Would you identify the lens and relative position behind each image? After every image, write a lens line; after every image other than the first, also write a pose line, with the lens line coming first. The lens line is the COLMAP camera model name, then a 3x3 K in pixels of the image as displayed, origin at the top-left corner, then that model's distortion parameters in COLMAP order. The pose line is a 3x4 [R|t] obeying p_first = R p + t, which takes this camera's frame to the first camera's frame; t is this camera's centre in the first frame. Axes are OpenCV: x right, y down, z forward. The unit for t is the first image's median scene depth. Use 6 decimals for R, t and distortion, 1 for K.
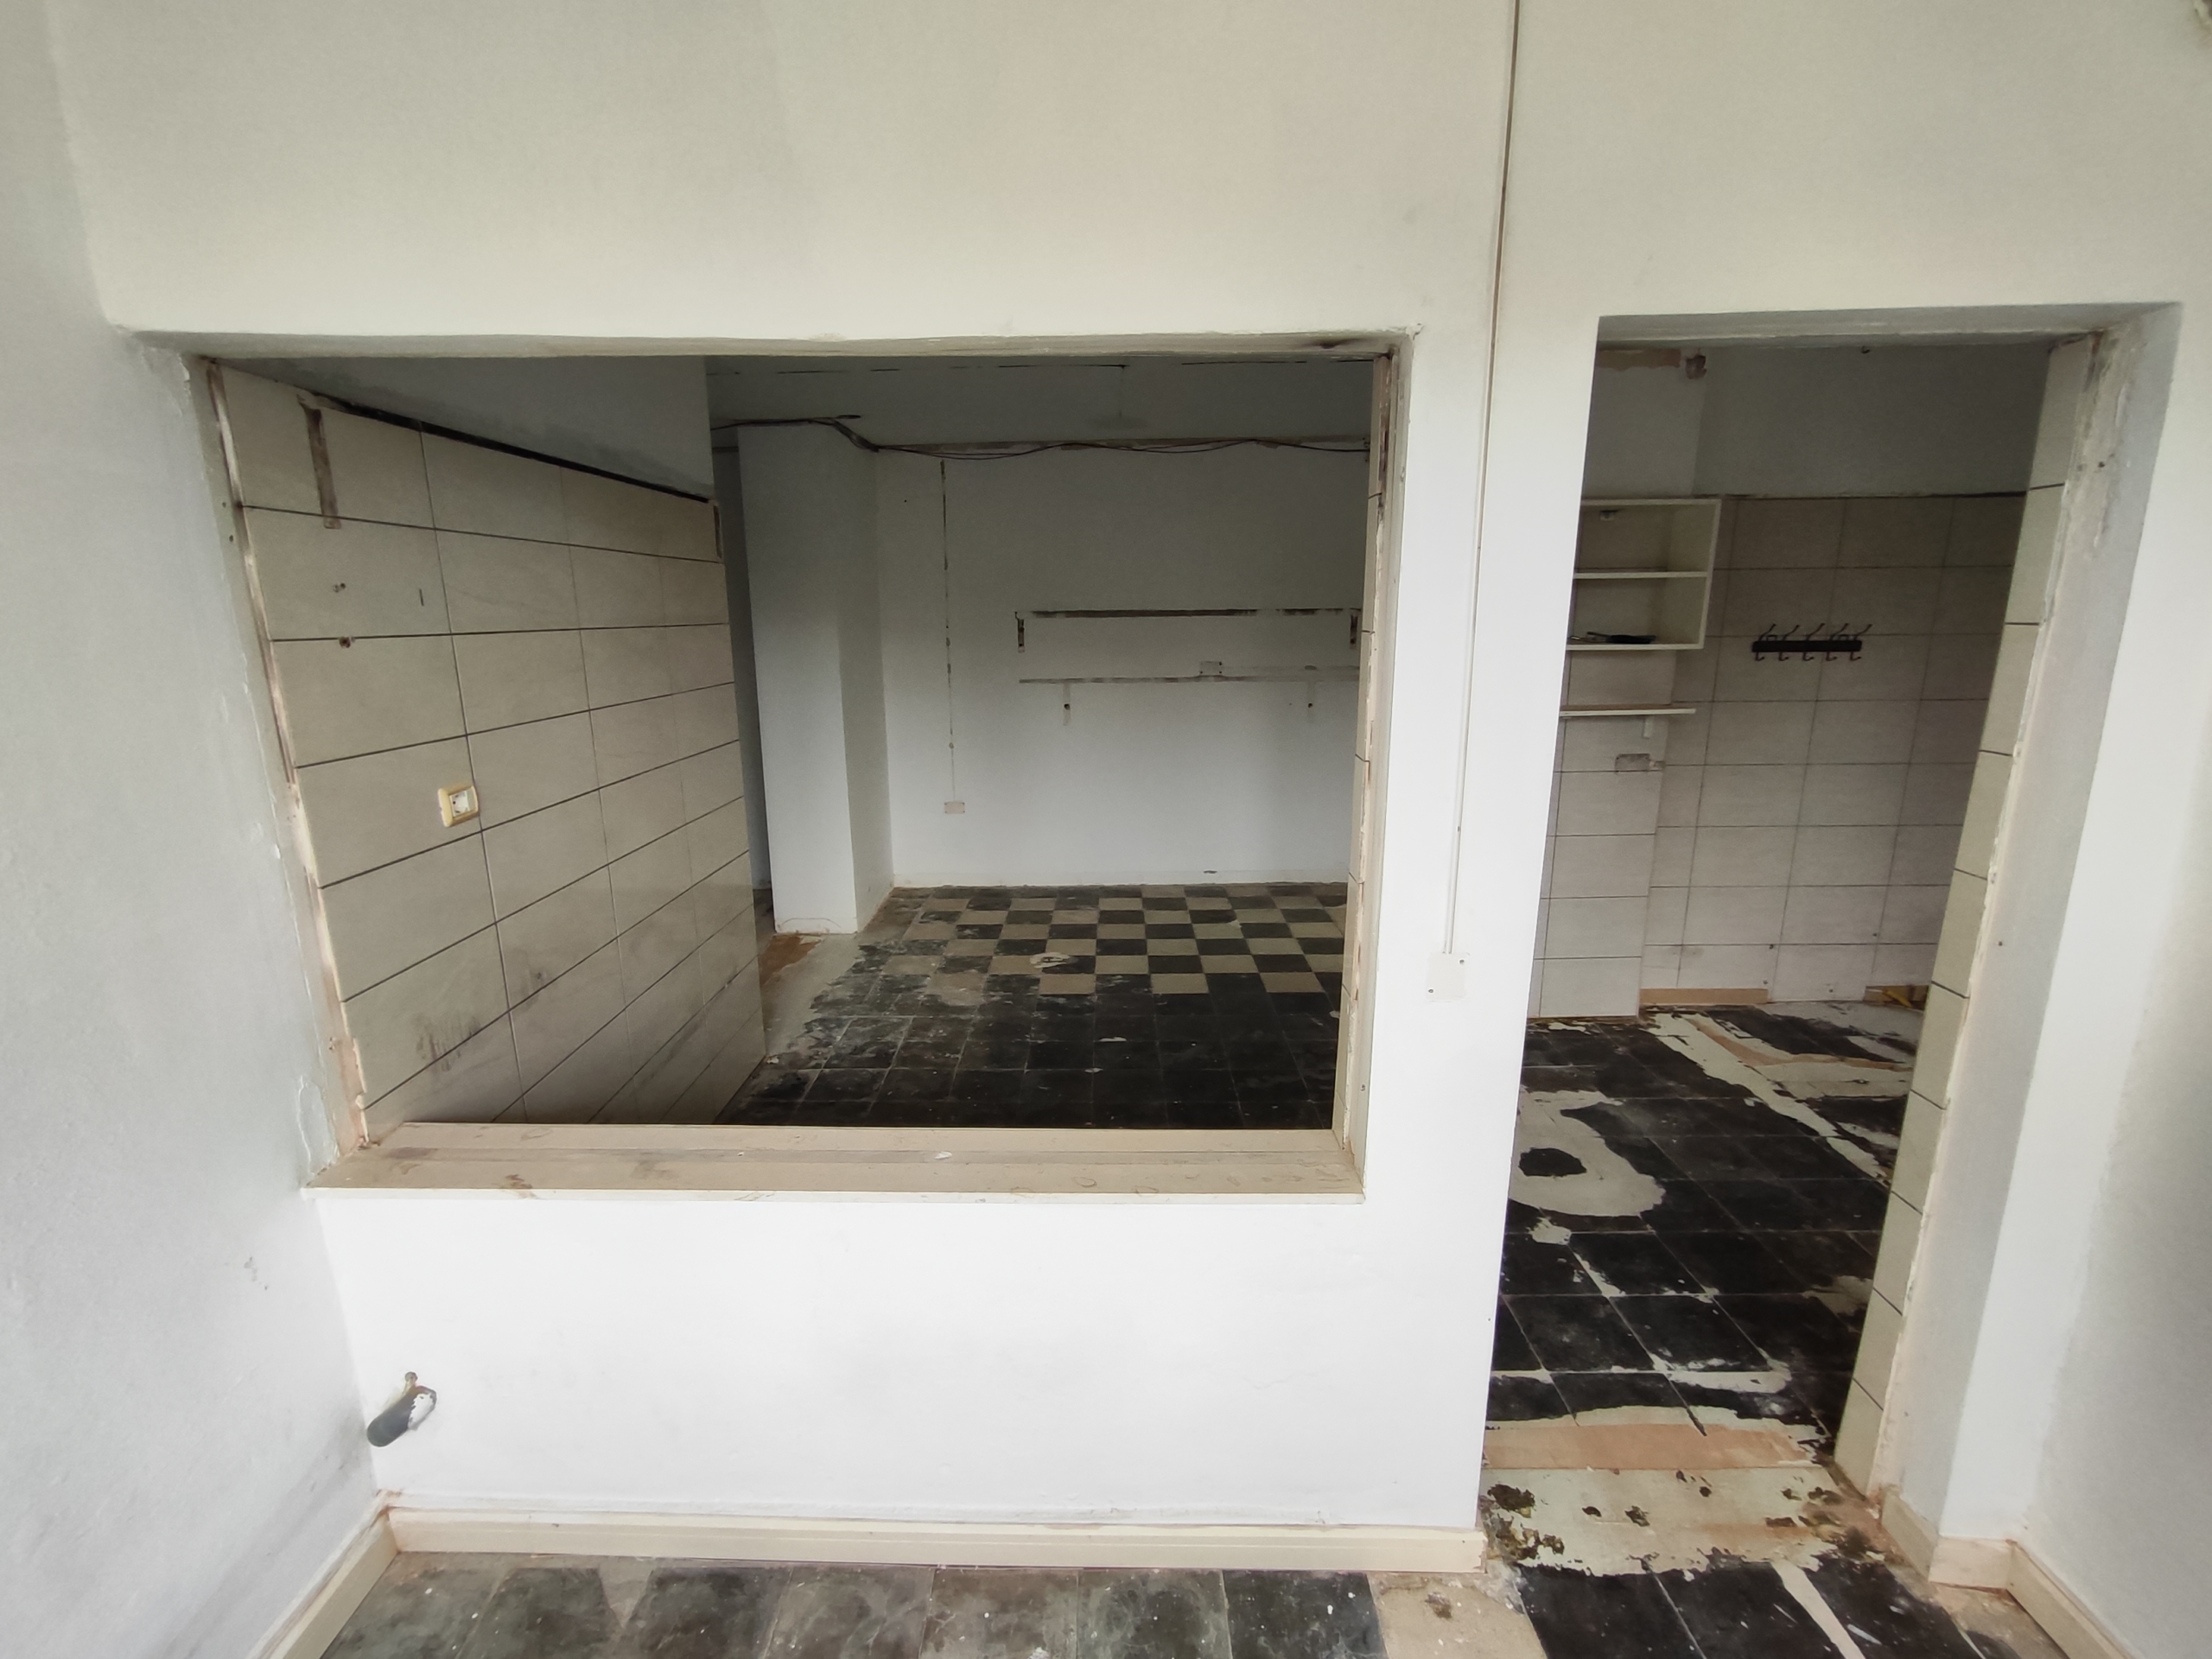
lens RADIAL K [[1005.6, 0, 1097.7], [0, 1005.6, 842.8], [0, 0, 1]] dist [-0.007036, 0.003527]
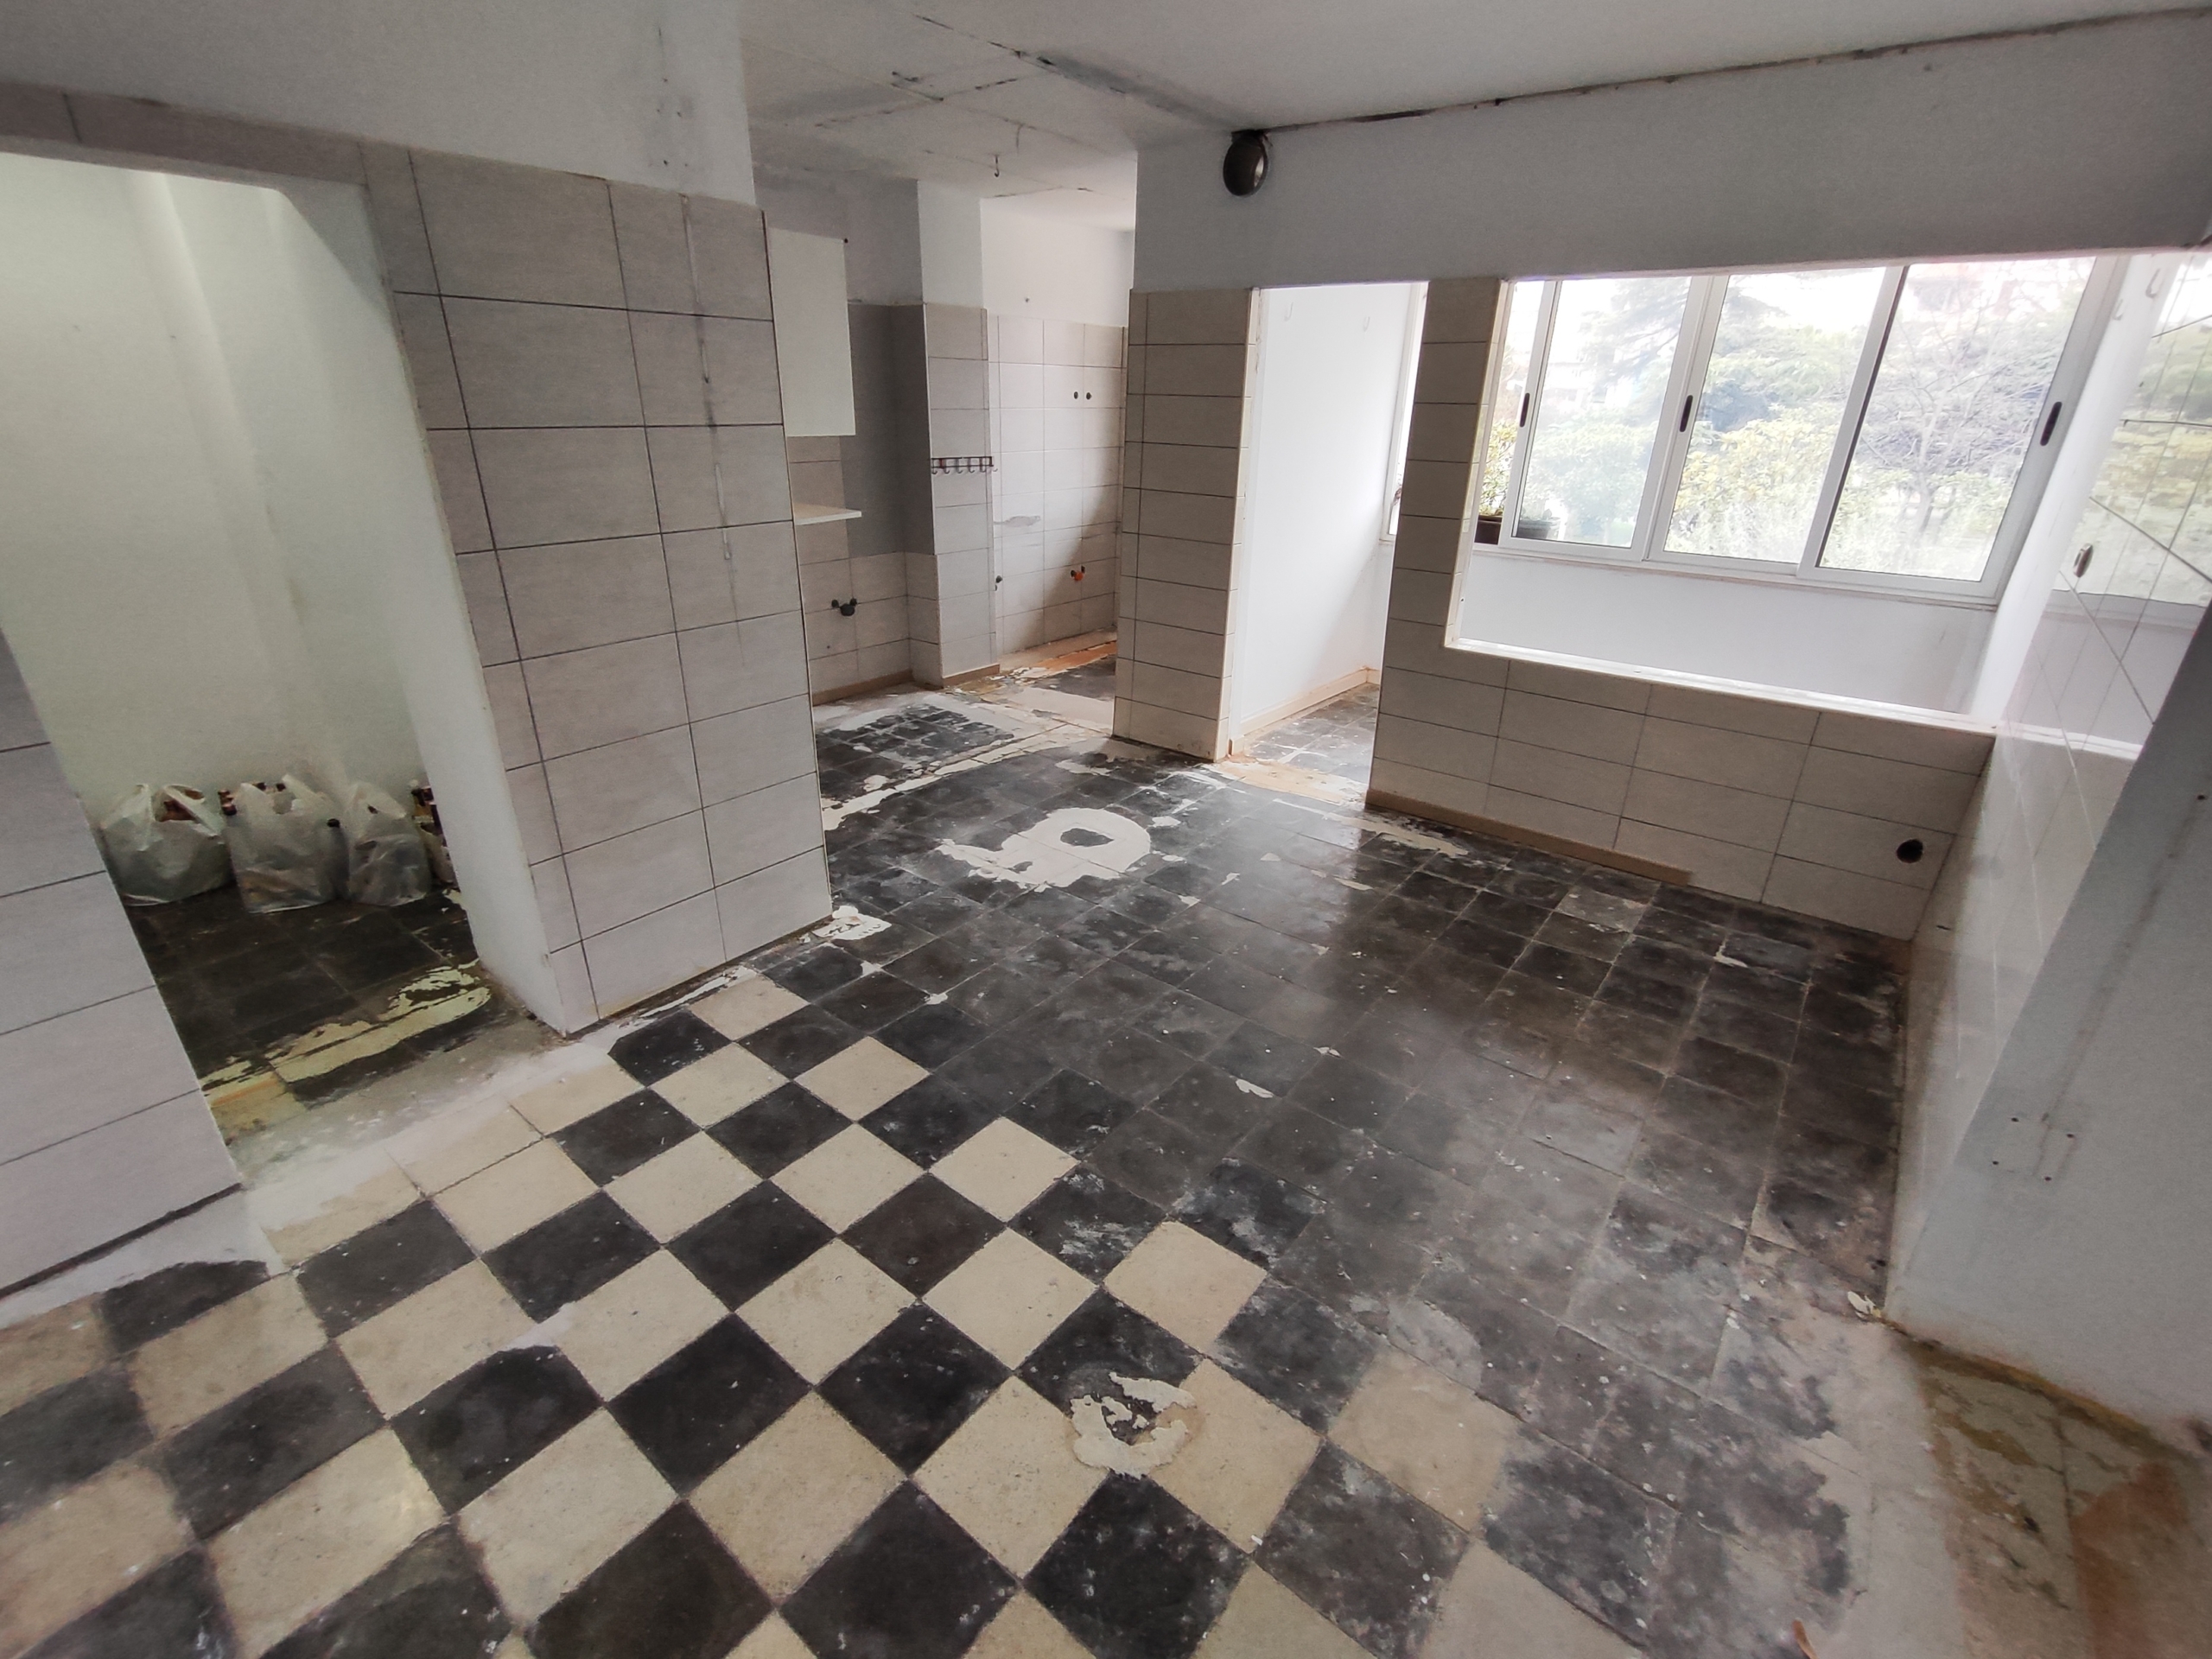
lens RADIAL K [[1005.6, 0, 1102.2], [0, 1005.6, 837.1], [0, 0, 1]] dist [-0.007036, 0.003527]
pose [[-0.791324, -0.254861, 0.555745, -0.207783], [0.126127, 0.821375, 0.556269, -0.285848], [-0.598246, 0.510283, -0.617829, 1.255260]]
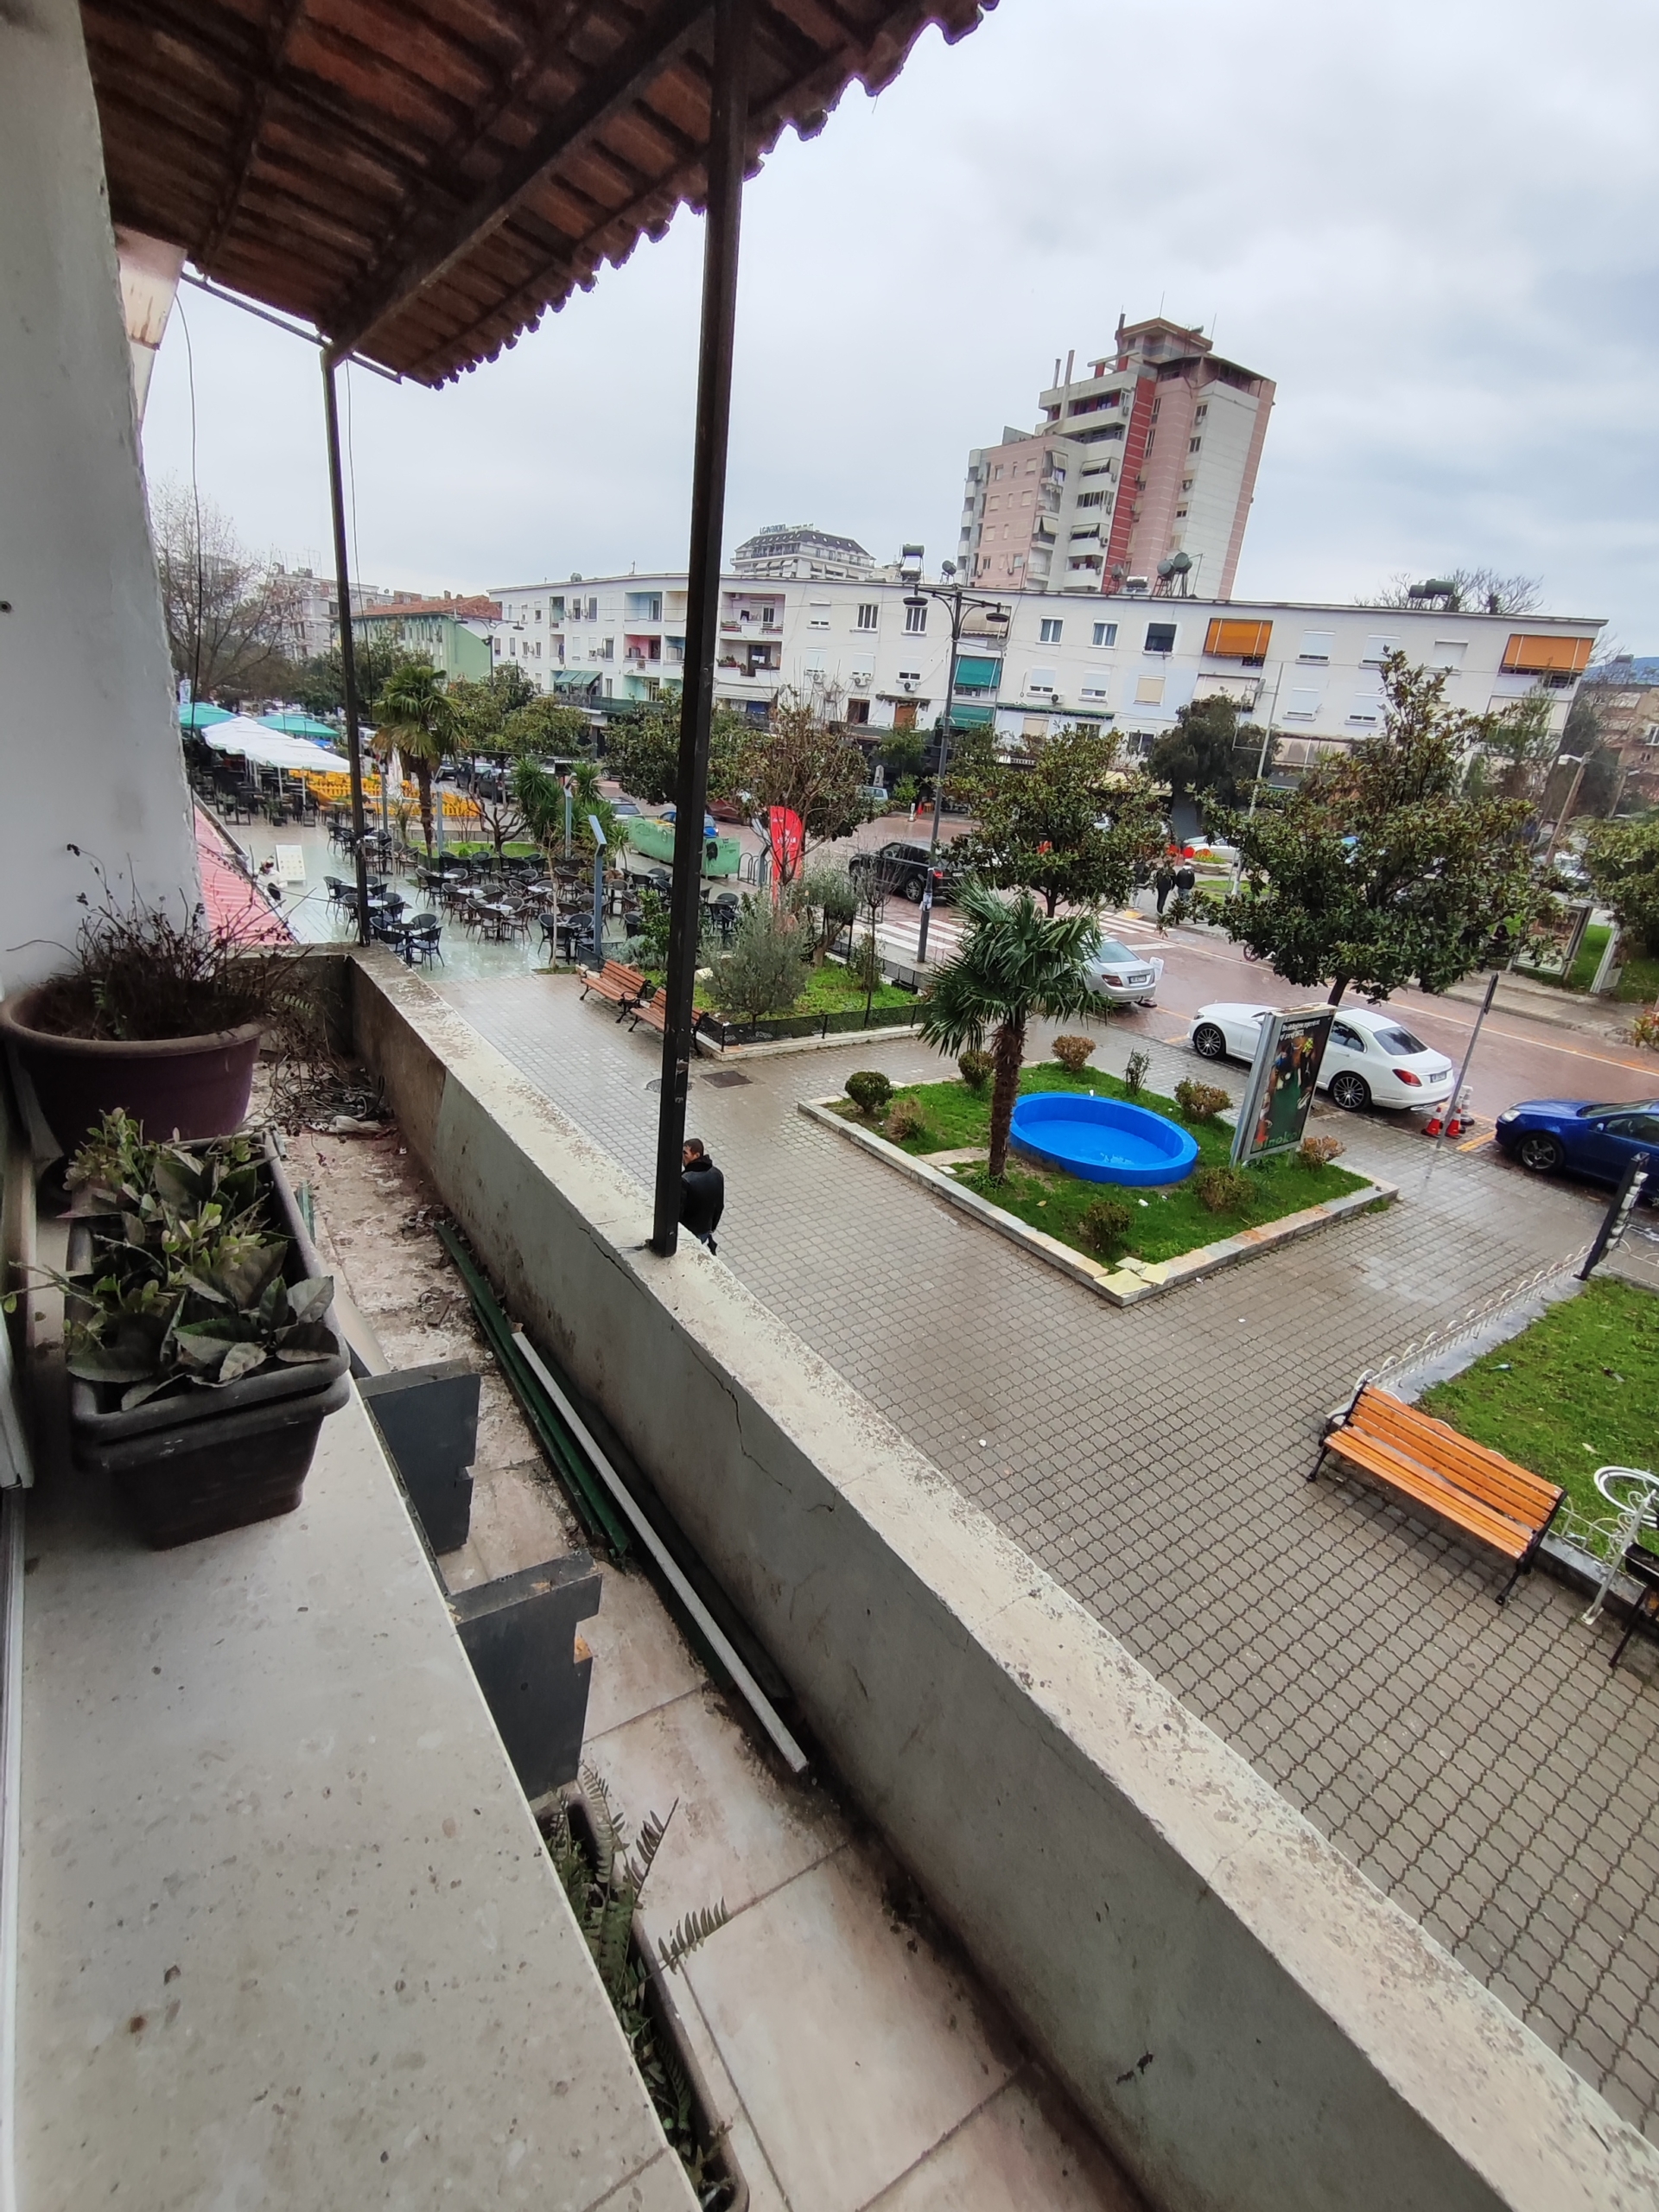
lens RADIAL K [[1005.6, 0, 820.8], [0, 1005.6, 1094.4], [0, 0, 1]] dist [-0.007036, 0.003527]
pose [[-0.584834, -0.333454, 0.739444, -0.029659], [0.097993, 0.875876, 0.472481, 0.045016], [-0.805212, 0.348784, -0.479566, -0.081491]]
